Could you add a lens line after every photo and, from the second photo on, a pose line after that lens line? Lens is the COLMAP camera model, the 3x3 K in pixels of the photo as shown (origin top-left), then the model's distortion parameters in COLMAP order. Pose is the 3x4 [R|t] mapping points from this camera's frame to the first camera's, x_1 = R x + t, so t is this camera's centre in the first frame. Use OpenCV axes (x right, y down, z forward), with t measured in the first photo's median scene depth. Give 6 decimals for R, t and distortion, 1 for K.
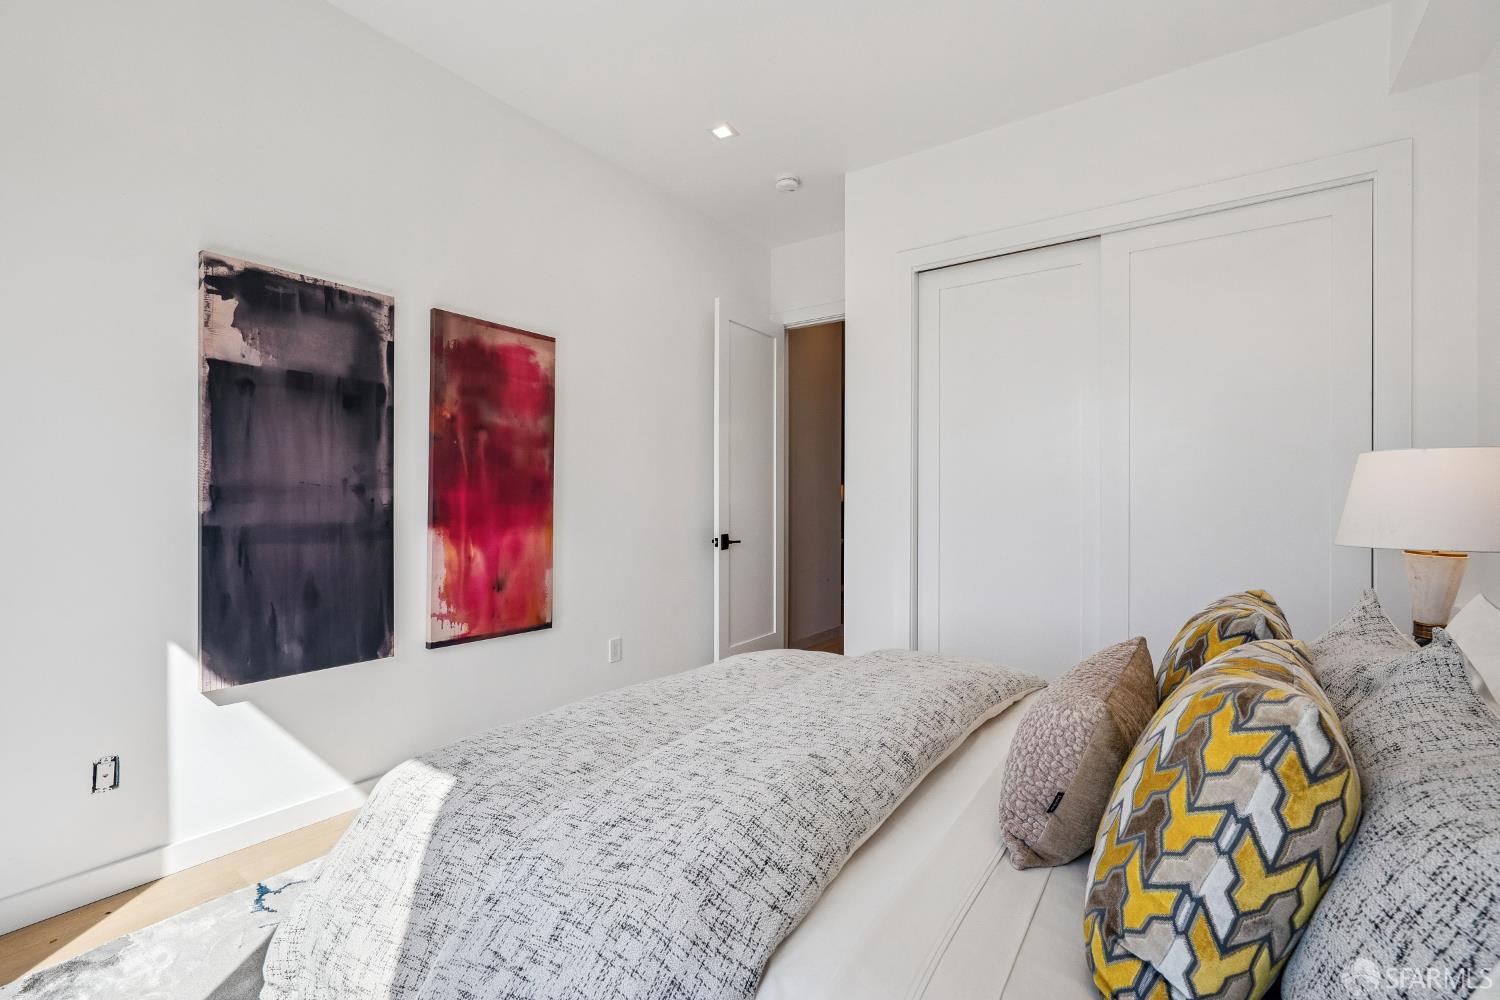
lens RADIAL K [[666.8, 0, 750.0], [0, 666.8, 495.8], [0, 0, 1]] dist [-0.009735, 0.004711]
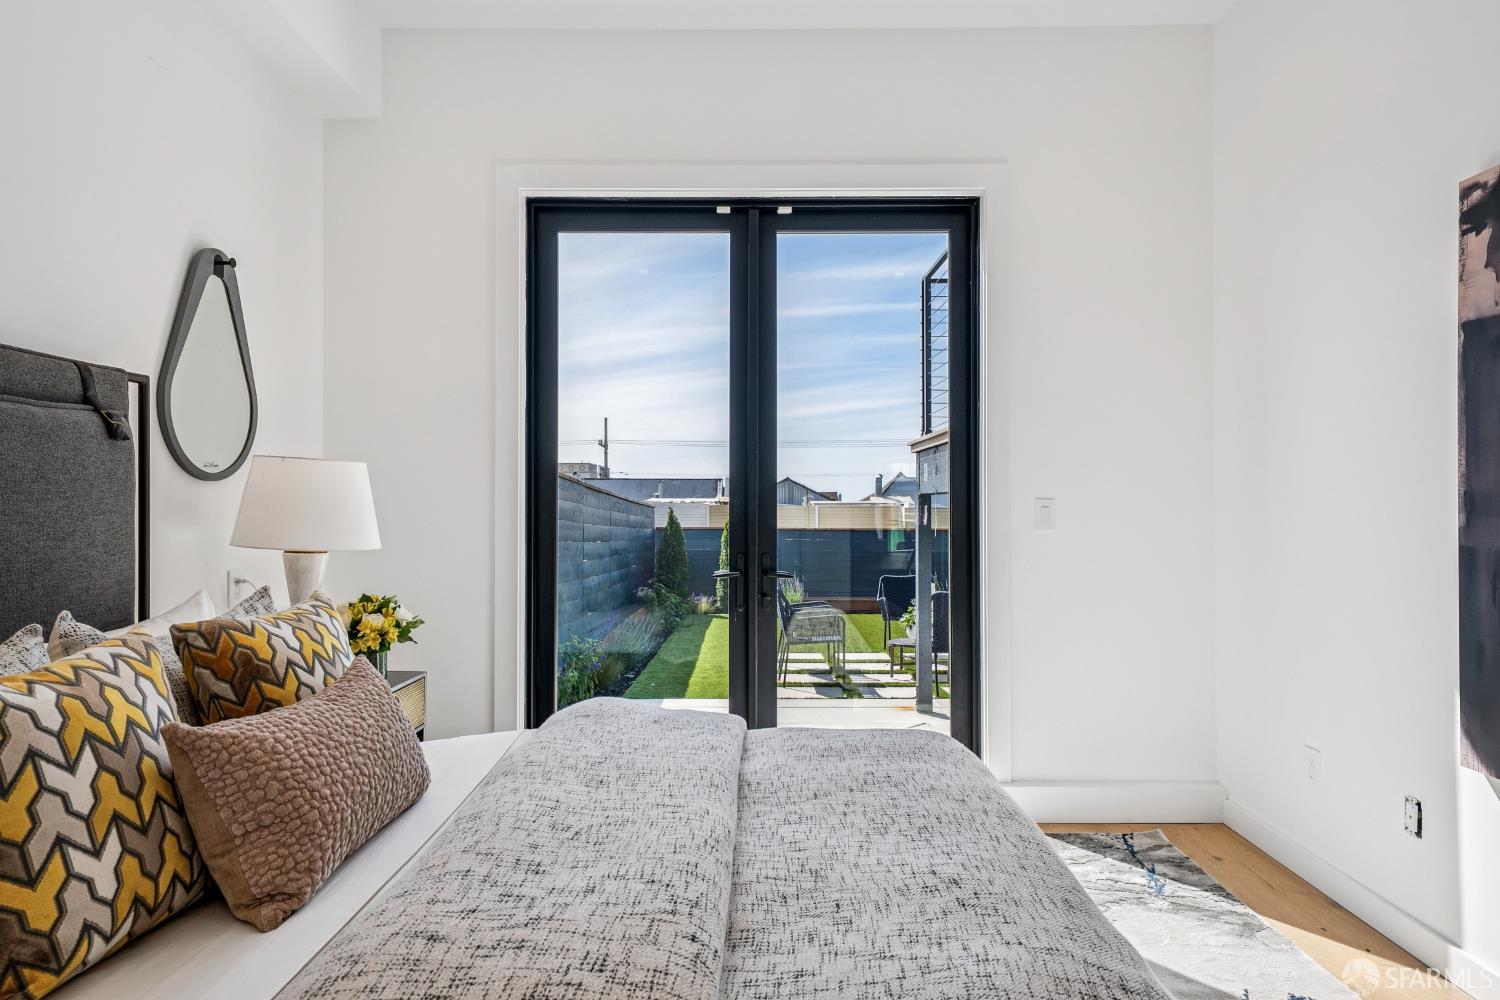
lens RADIAL K [[887.4, 0, 751.5], [0, 887.4, 502.9], [0, 0, 1]] dist [0.023605, 0.000422]
pose [[-0.822116, -0.004857, -0.569300, 0.424749], [-0.002703, 0.999986, -0.004629, 0.003726], [0.569314, -0.002267, -0.822117, 1.375733]]
